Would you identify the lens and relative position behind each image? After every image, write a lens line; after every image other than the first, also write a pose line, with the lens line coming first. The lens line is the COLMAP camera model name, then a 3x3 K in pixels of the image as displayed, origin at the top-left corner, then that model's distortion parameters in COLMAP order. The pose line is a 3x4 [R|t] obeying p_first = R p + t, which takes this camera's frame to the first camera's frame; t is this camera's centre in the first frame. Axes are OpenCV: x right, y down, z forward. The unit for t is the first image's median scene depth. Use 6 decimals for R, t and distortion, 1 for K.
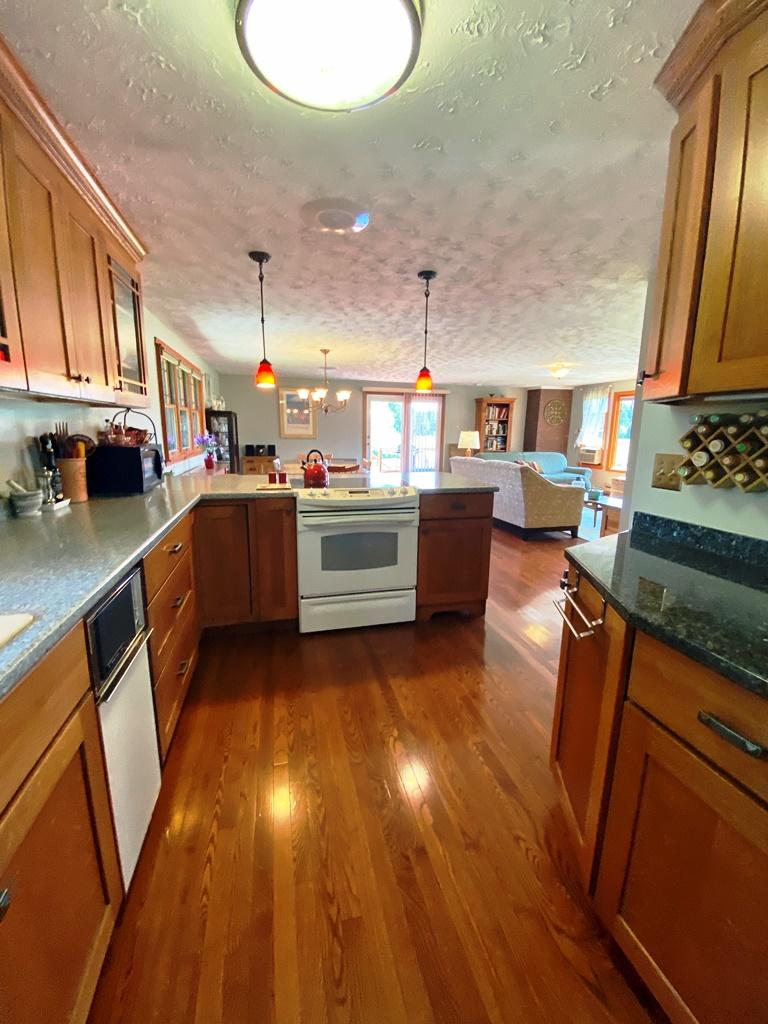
lens RADIAL K [[417.3, 0, 384.0], [0, 417.3, 512.0], [0, 0, 1]] dist [0.048963, -0.033746]
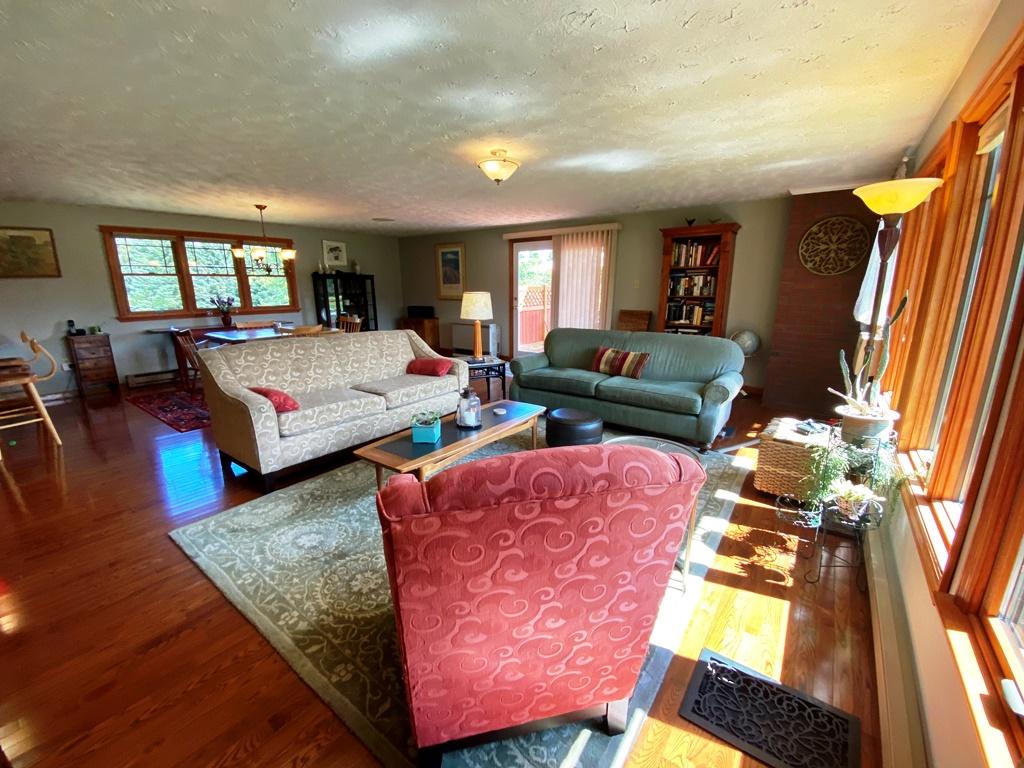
lens RADIAL K [[417.3, 0, 509.0], [0, 417.3, 384.1], [0, 0, 1]] dist [0.048963, -0.033746]
pose [[0.617401, 0.167844, -0.768534, 0.564431], [-0.140237, 0.984807, 0.102418, -0.096689], [0.774047, 0.044544, 0.631559, 0.484936]]
